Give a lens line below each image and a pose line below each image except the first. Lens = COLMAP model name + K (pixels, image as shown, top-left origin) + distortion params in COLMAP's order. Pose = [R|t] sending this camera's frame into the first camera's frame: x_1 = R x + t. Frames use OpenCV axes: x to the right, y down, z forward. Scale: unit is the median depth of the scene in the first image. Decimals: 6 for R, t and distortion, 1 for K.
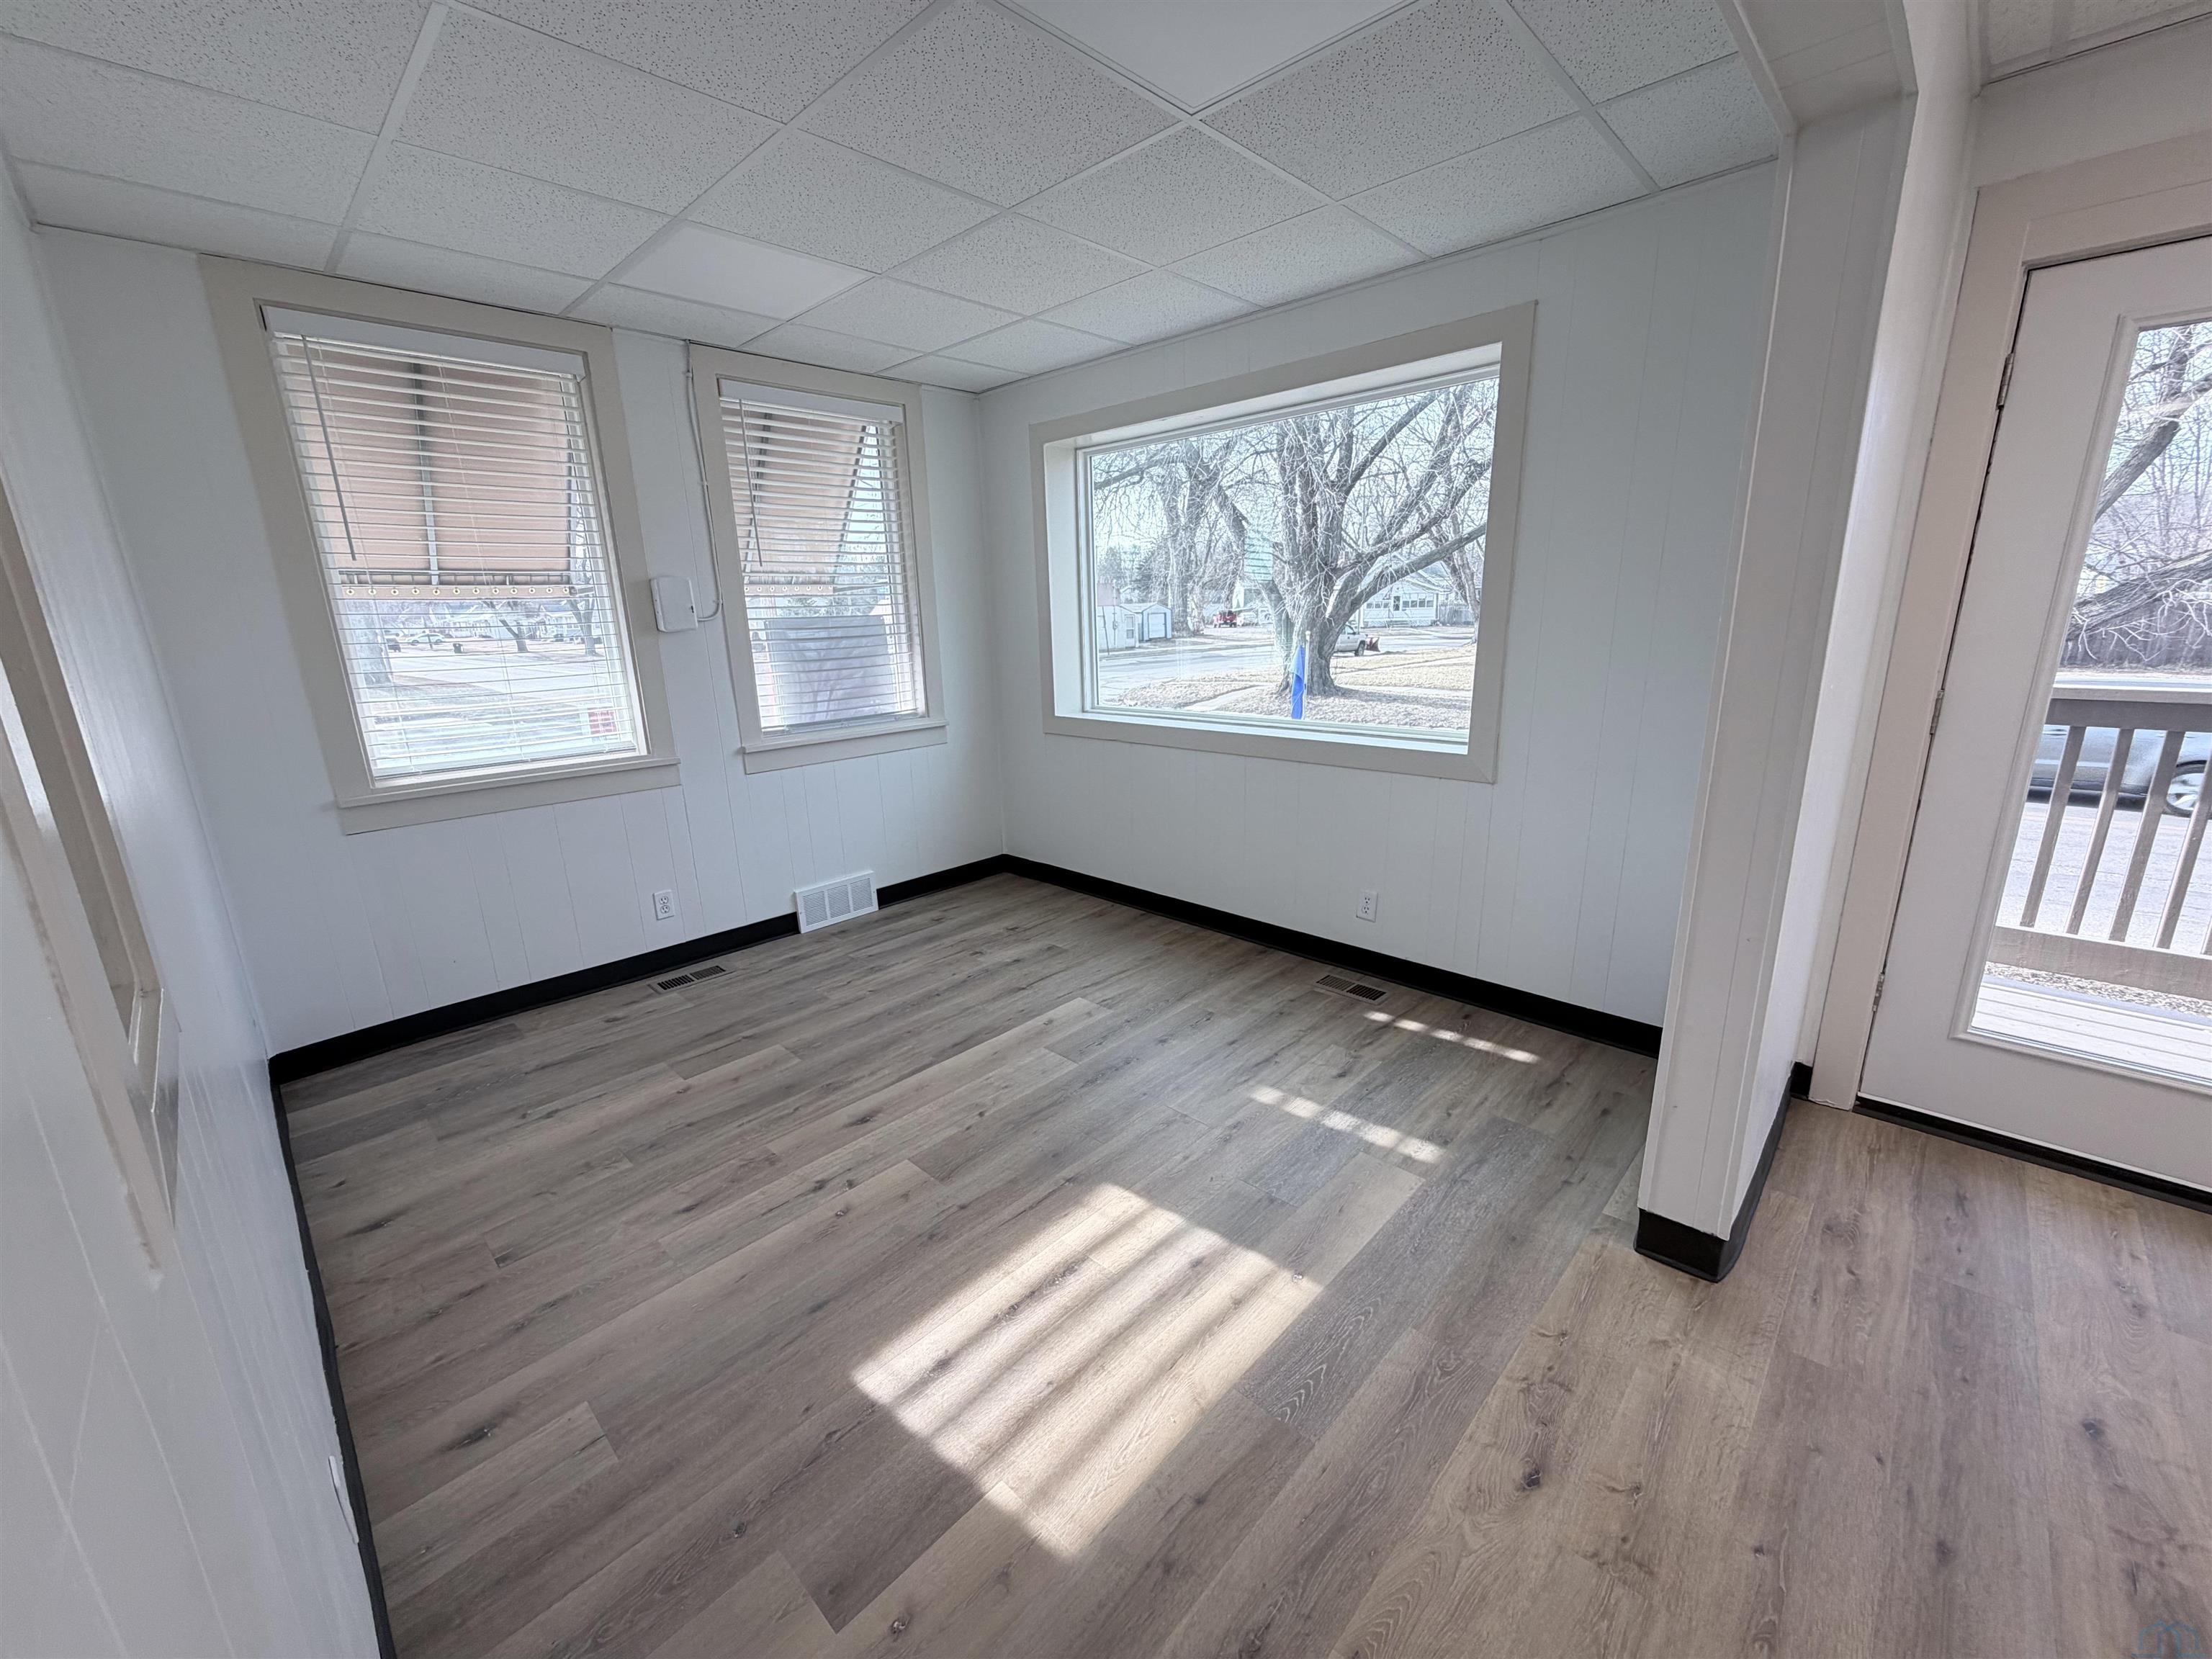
lens RADIAL K [[881.0, 0, 1106.0], [0, 881.0, 829.5], [0, 0, 1]] dist [-0.001072, -0.000109]
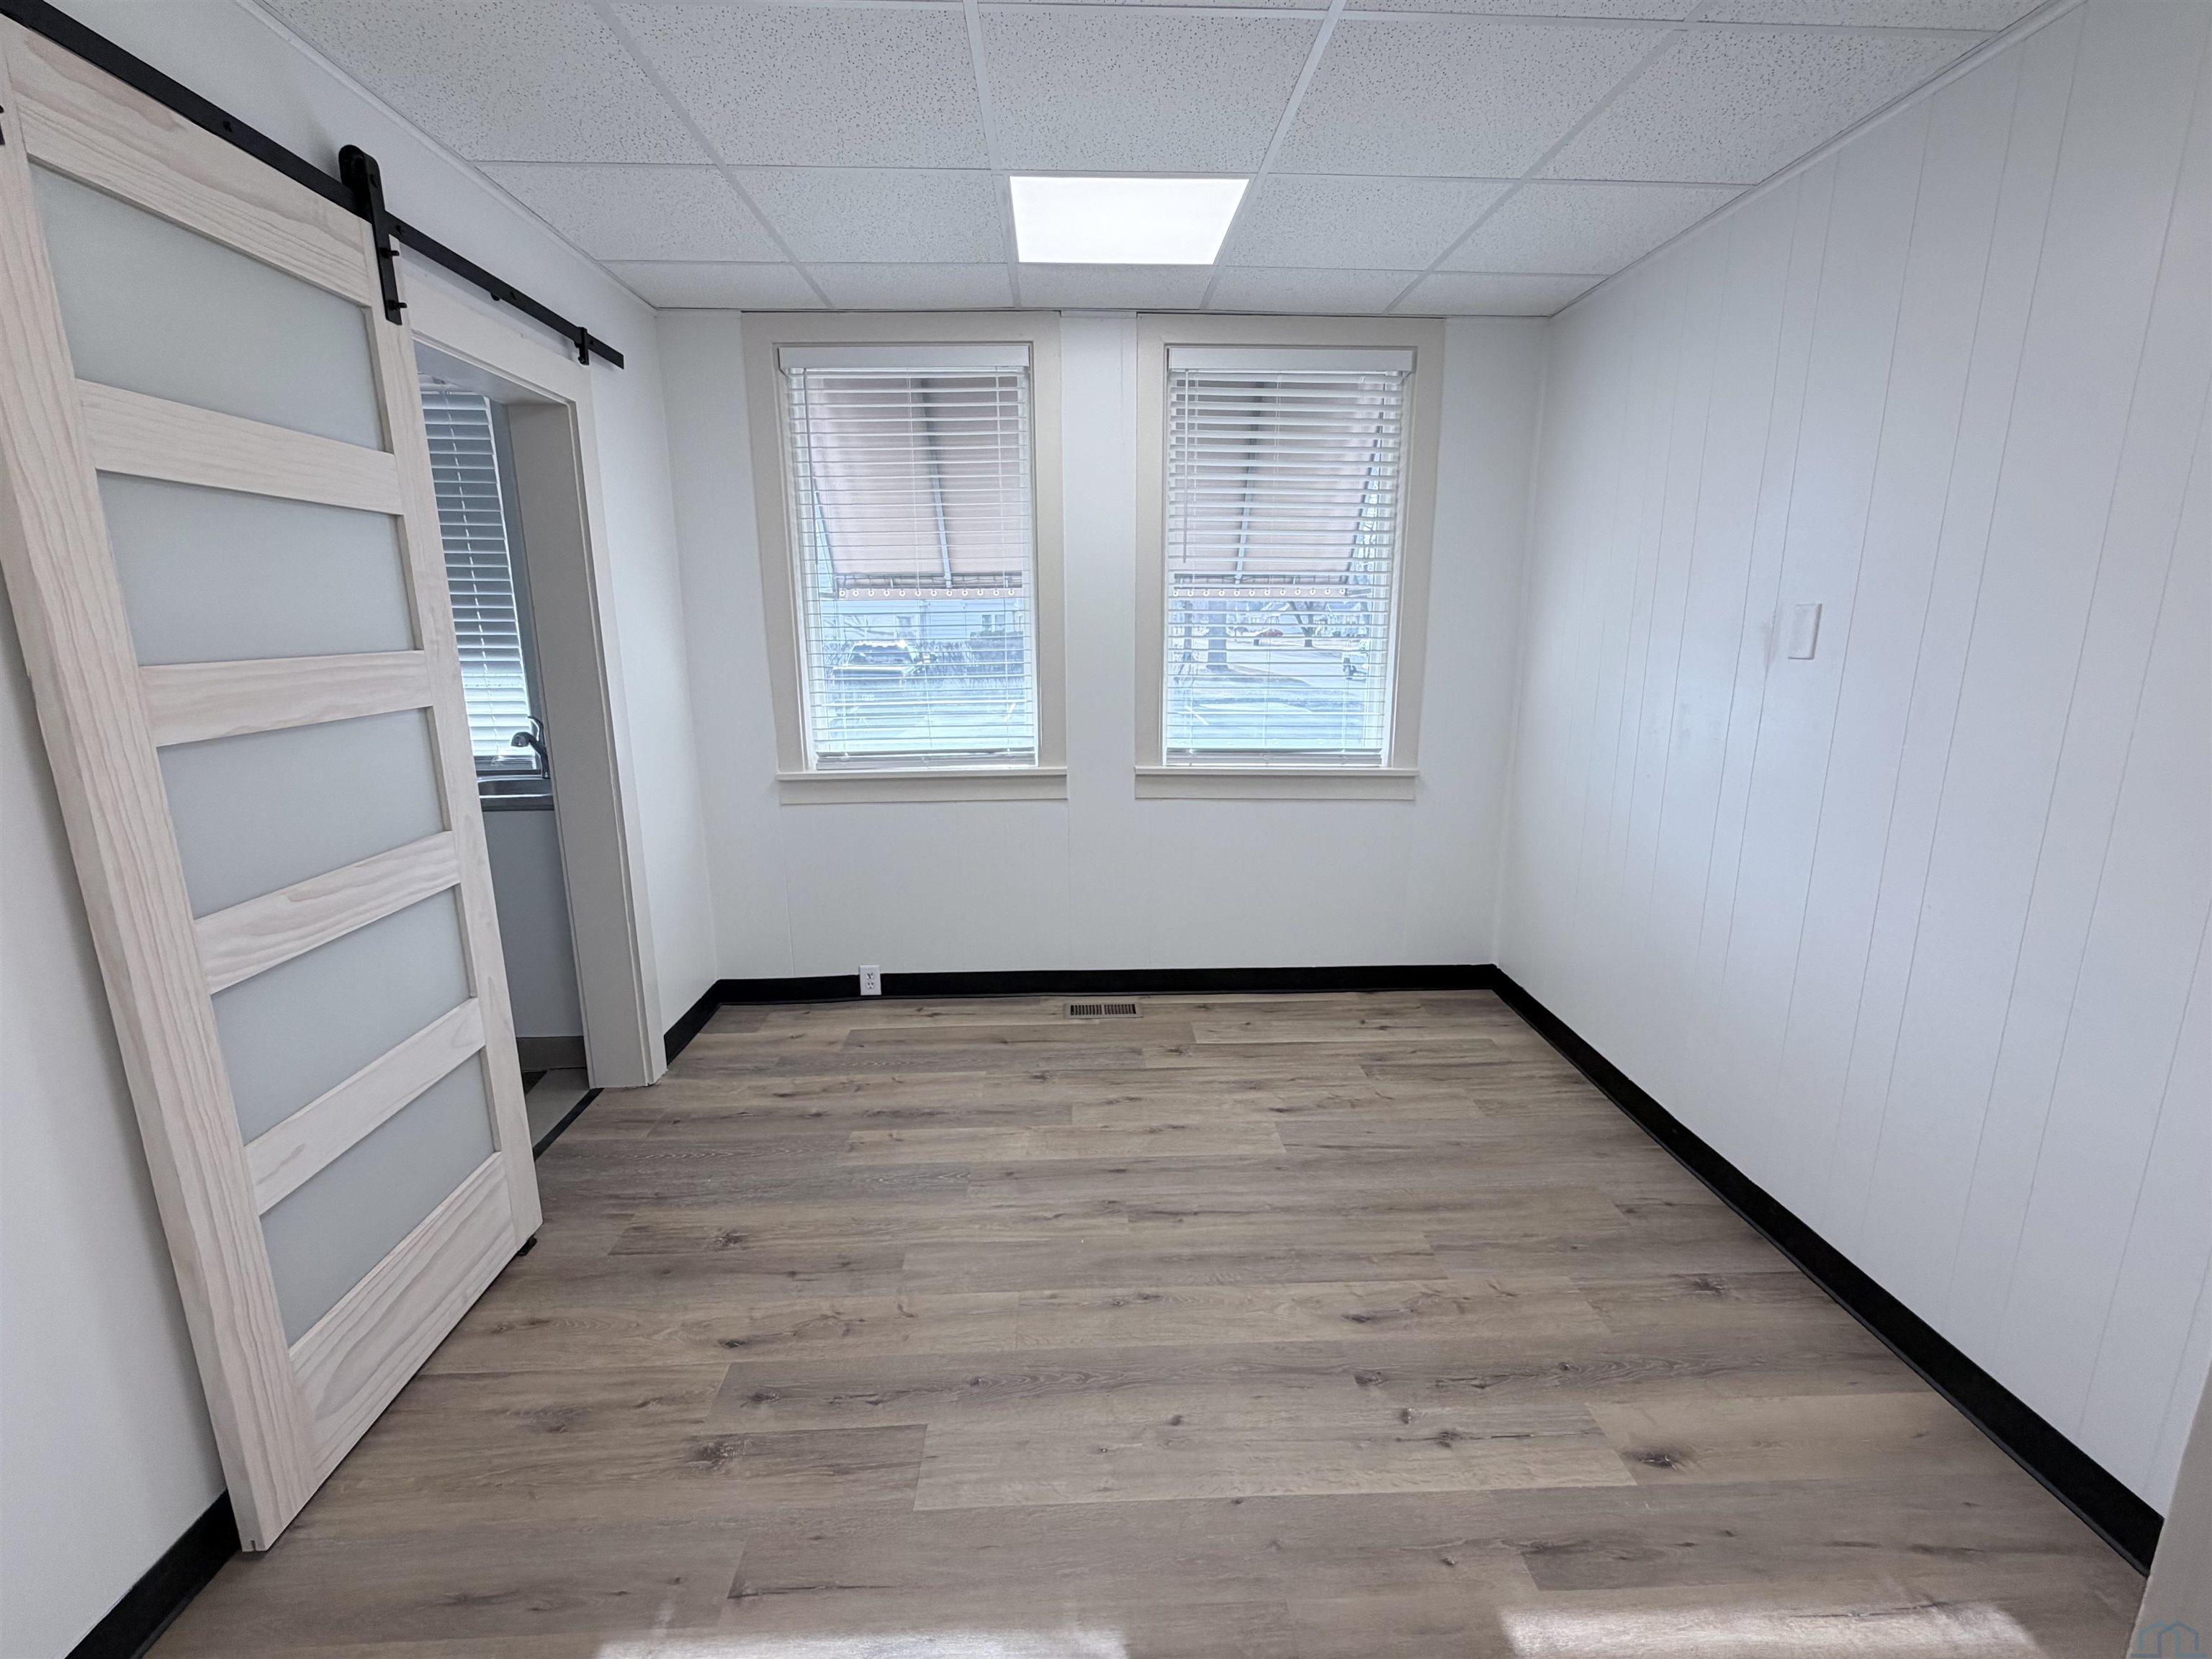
lens RADIAL K [[1006.8, 0, 1106.0], [0, 1006.8, 829.5], [0, 0, 1]] dist [0.015362, -0.000072]
pose [[0.728100, 0.161600, -0.666150, 0.246705], [-0.184439, 0.982160, 0.036668, -0.068314], [0.660191, 0.096166, 0.744916, 0.251189]]
